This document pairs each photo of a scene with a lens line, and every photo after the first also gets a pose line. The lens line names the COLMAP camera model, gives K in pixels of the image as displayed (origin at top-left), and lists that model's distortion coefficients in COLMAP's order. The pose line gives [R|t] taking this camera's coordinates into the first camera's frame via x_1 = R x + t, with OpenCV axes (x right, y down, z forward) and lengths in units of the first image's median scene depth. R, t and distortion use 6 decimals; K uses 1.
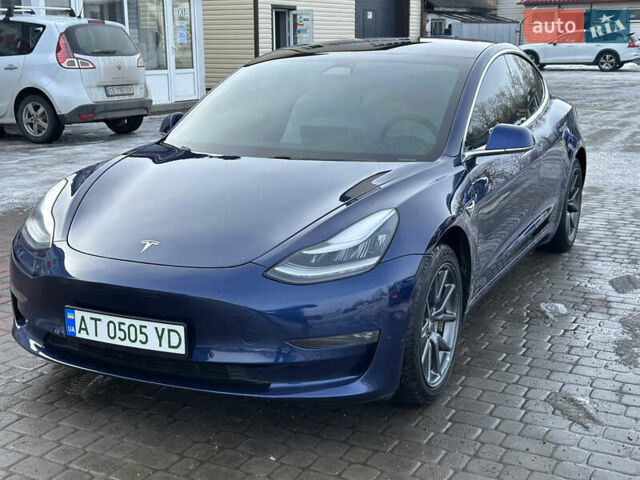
lens RADIAL K [[872.3, 0, 320.0], [0, 872.3, 240.0], [0, 0, 1]] dist [0.112268, -0.017490]
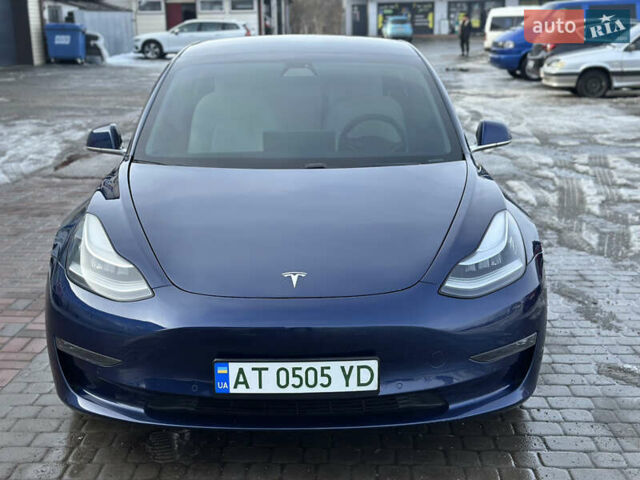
lens RADIAL K [[872.3, 0, 320.0], [0, 872.3, 240.0], [0, 0, 1]] dist [0.112268, -0.017490]
pose [[0.899615, -0.109637, 0.422697, -0.564607], [0.104266, 0.993902, 0.035886, -0.063906], [-0.424054, 0.011789, 0.905560, 0.185551]]
